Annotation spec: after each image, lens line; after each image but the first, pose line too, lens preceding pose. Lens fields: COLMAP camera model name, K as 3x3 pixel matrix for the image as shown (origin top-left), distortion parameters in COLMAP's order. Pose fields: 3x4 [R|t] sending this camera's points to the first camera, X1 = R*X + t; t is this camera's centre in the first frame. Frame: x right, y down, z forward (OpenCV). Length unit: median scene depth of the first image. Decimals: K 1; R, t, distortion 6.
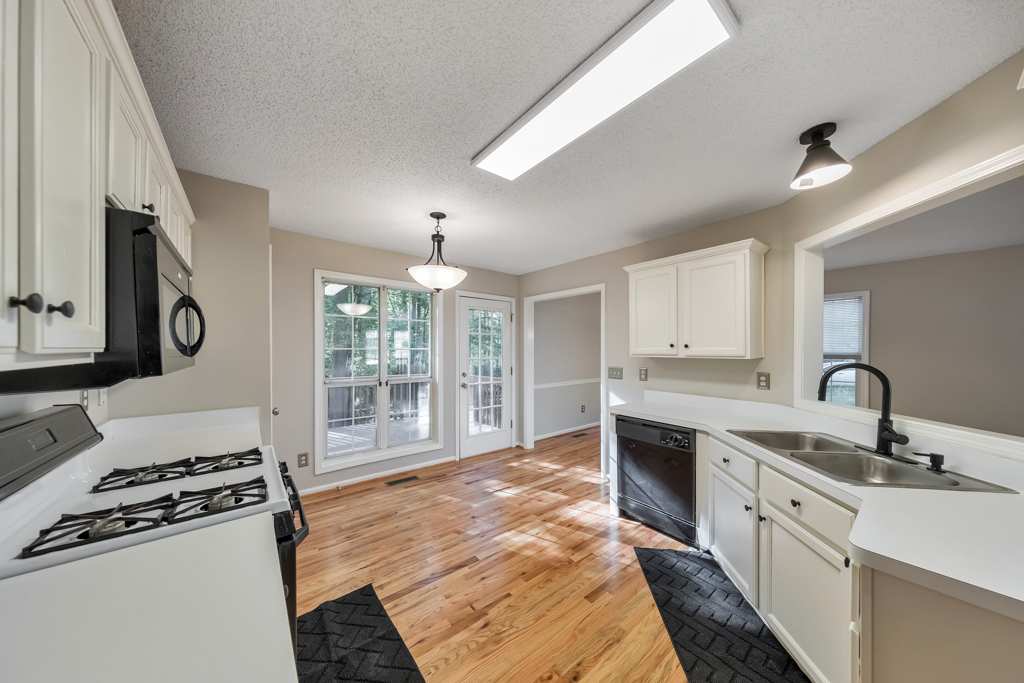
lens RADIAL K [[326.7, 0, 514.1], [0, 326.7, 348.8], [0, 0, 1]] dist [0.003759, -0.000097]
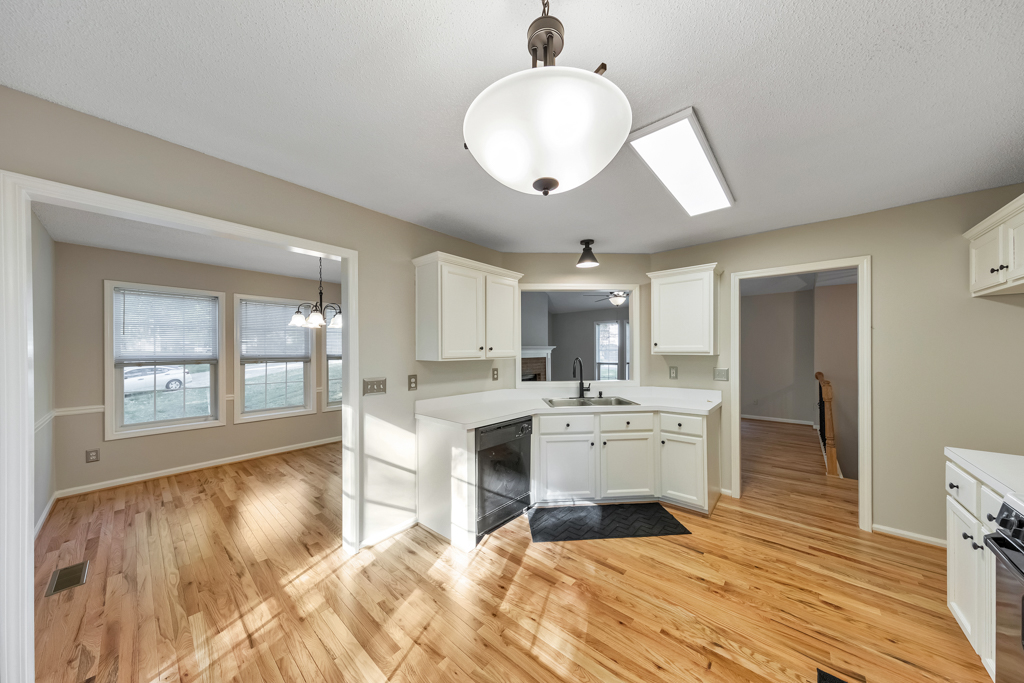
lens RADIAL K [[326.7, 0, 516.0], [0, 326.7, 346.6], [0, 0, 1]] dist [0.003759, -0.000097]
pose [[-0.180777, 0.009300, 0.983480, -0.683187], [0.004031, 0.999954, -0.008714, -0.007348], [-0.983516, 0.002390, -0.180806, 1.291444]]
